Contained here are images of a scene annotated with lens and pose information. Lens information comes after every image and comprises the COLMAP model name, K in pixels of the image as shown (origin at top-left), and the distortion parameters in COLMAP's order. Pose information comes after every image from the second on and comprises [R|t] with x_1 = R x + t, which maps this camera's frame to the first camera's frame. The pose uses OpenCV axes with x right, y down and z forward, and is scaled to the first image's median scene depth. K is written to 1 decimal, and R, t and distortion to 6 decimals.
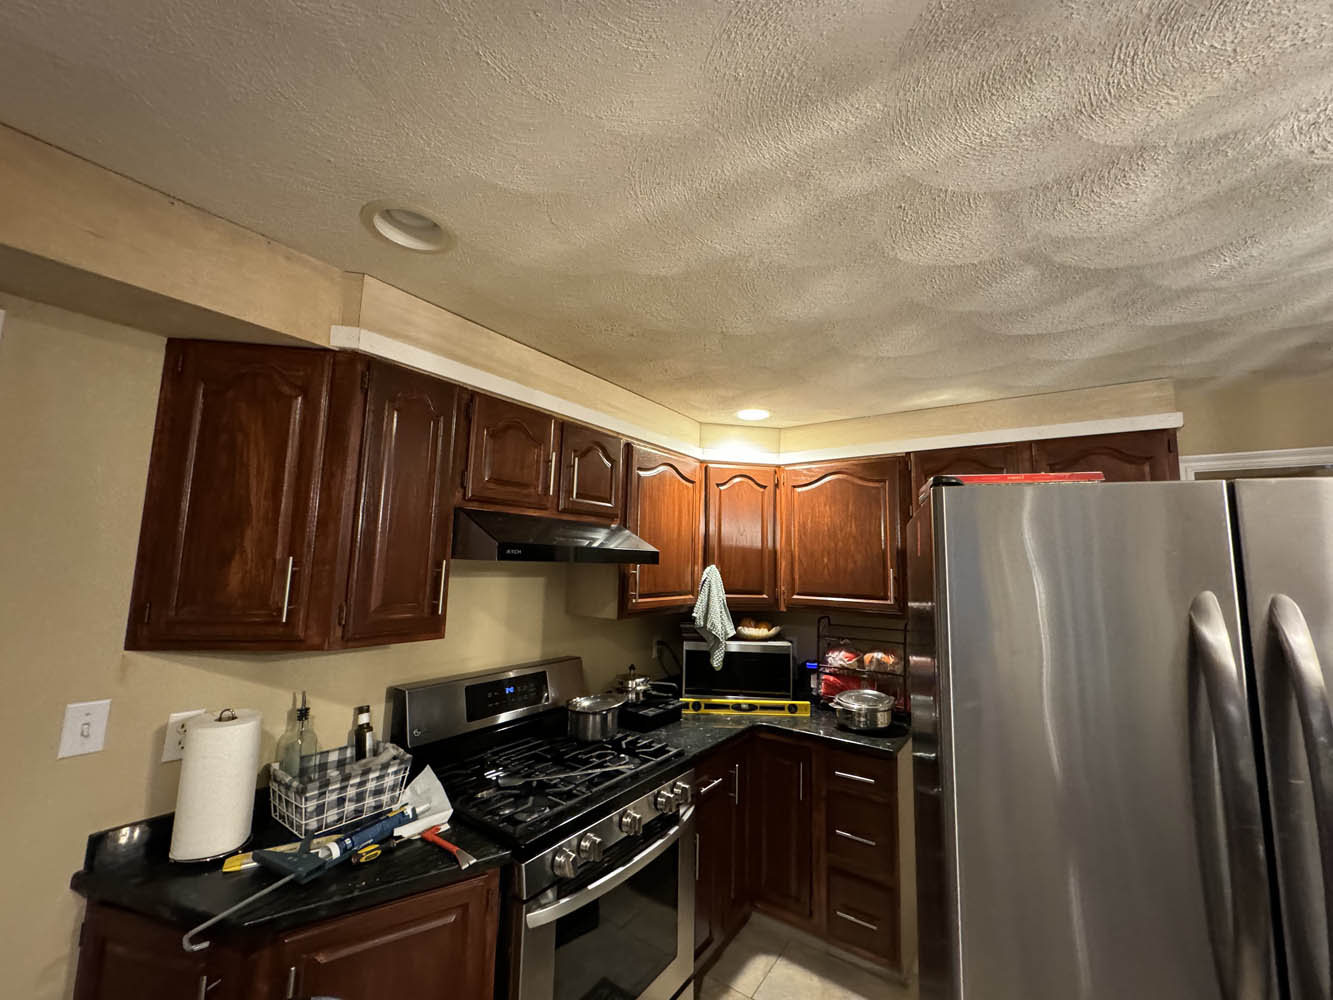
lens RADIAL K [[529.2, 0, 674.1], [0, 529.2, 506.0], [0, 0, 1]] dist [0.001304, 0.000558]
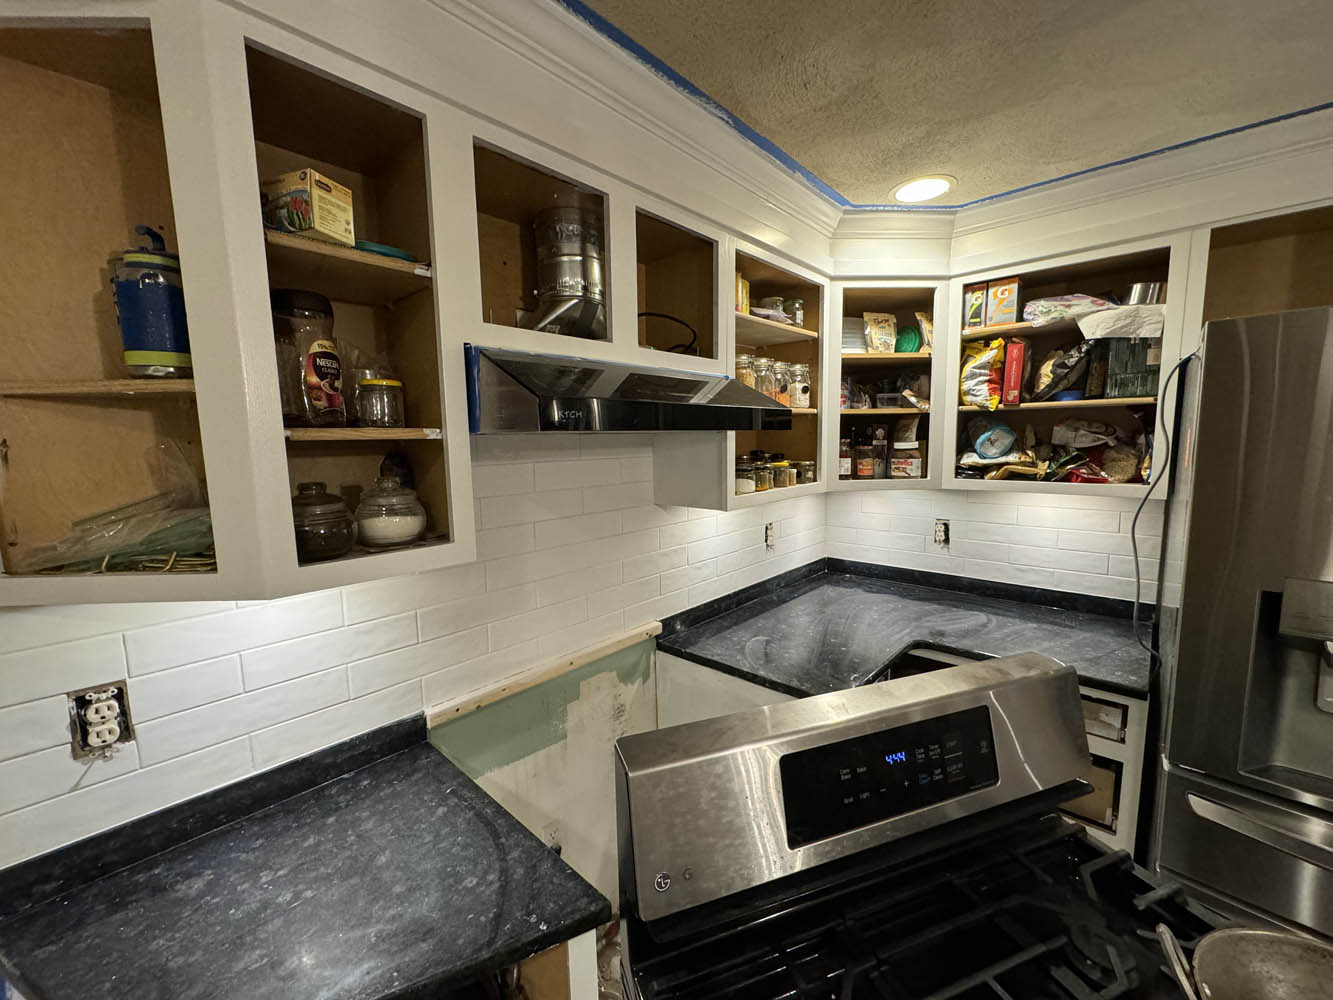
lens RADIAL K [[529.2, 0, 674.1], [0, 529.2, 506.0], [0, 0, 1]] dist [0.001304, 0.000558]
pose [[0.990229, -0.018294, -0.138245, -0.111896], [0.050622, 0.970888, 0.234124, 0.054074], [0.129937, -0.238835, 0.962328, 0.435163]]
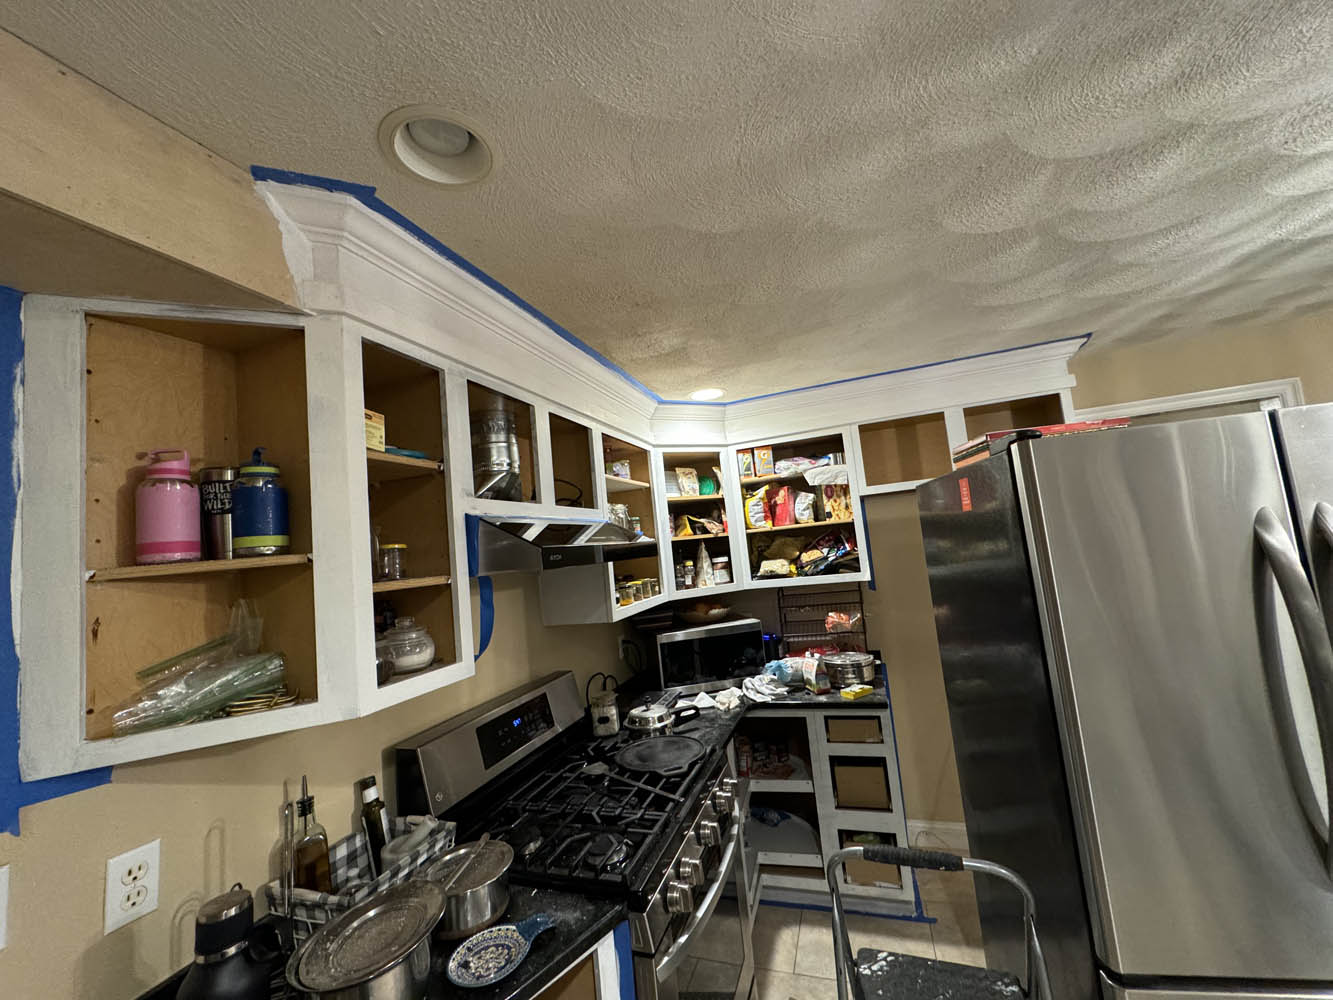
lens RADIAL K [[529.2, 0, 674.1], [0, 529.2, 506.0], [0, 0, 1]] dist [0.001304, 0.000558]
pose [[0.955552, -0.099261, 0.277609, -0.342391], [0.095809, 0.995060, 0.026007, 0.002060], [-0.278819, 0.001746, 0.960342, 0.128428]]
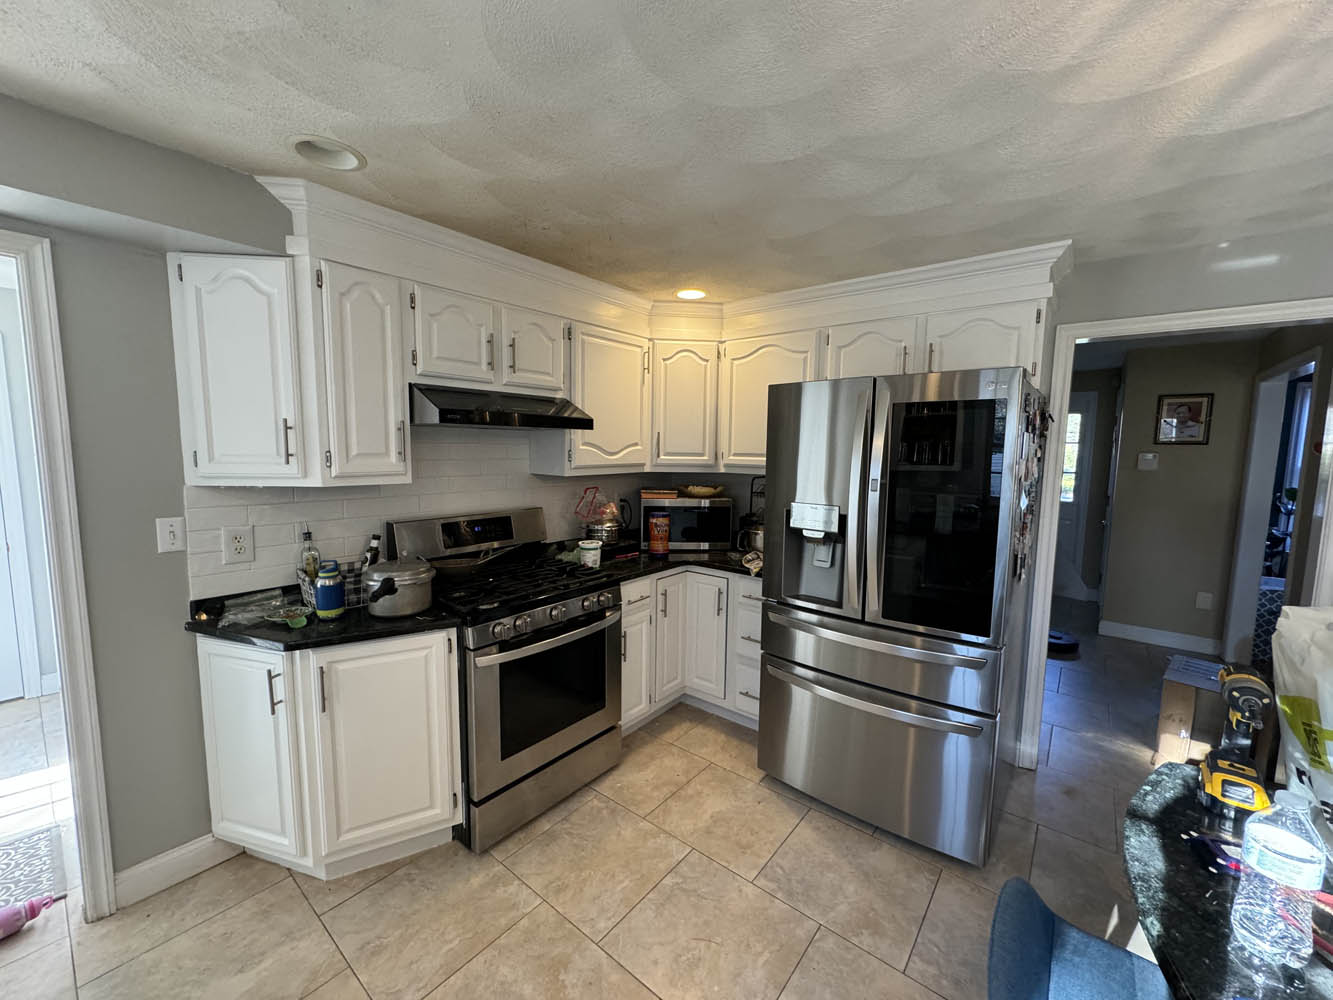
lens RADIAL K [[529.2, 0, 674.1], [0, 529.2, 506.0], [0, 0, 1]] dist [0.001304, 0.000558]
pose [[0.997603, 0.003014, -0.069125, 0.313667], [0.012680, 0.974169, 0.225464, 0.016712], [0.068019, -0.225800, 0.971796, -0.260692]]
